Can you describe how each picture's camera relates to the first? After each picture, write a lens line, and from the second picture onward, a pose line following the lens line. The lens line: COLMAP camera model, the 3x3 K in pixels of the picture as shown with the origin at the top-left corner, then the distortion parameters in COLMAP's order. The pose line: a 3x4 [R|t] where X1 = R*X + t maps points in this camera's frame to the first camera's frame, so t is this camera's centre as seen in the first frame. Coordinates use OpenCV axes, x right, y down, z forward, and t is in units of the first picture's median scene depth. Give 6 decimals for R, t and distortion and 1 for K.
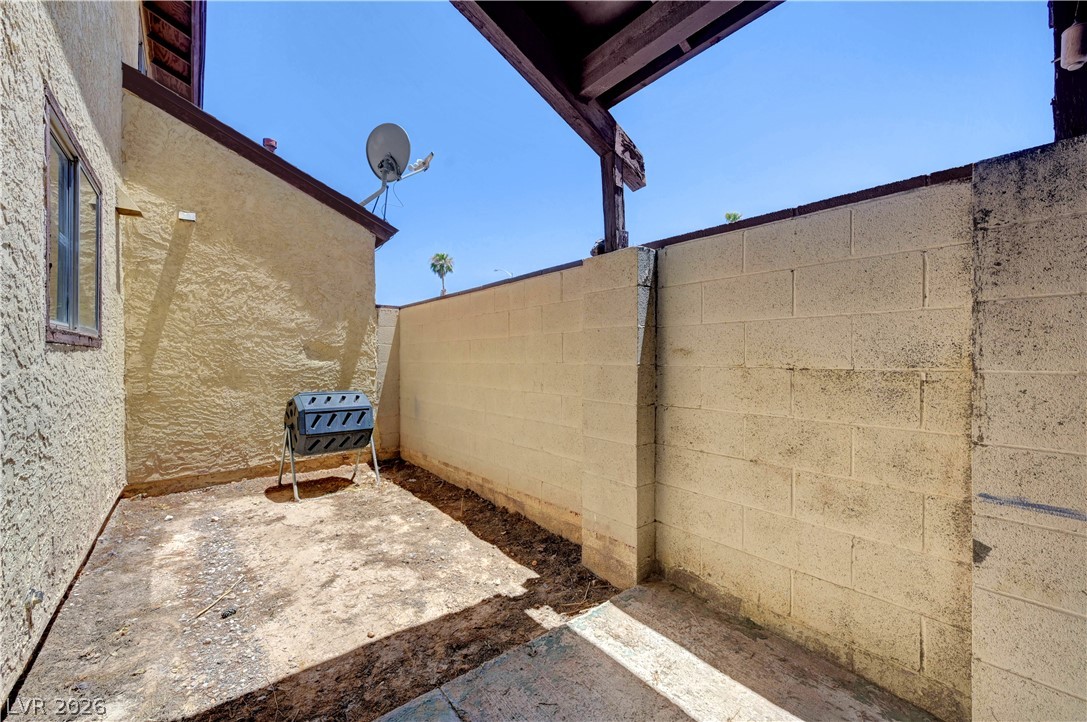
lens RADIAL K [[430.4, 0, 544.6], [0, 430.4, 357.0], [0, 0, 1]] dist [-0.000973, -0.000240]
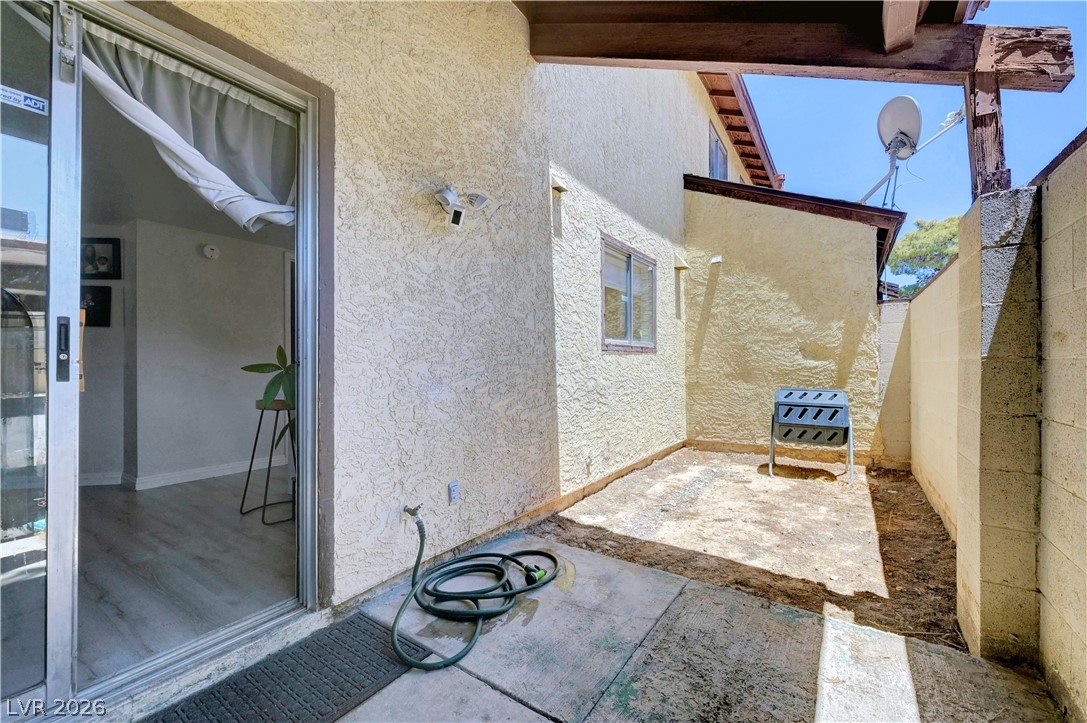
lens RADIAL K [[438.0, 0, 543.5], [0, 438.0, 361.5], [0, 0, 1]] dist [-0.000708, -0.000023]
pose [[0.278263, -0.004741, -0.960493, 0.479439], [0.004950, 0.999982, -0.003502, 0.015575], [0.960492, -0.003779, 0.278282, 0.050407]]
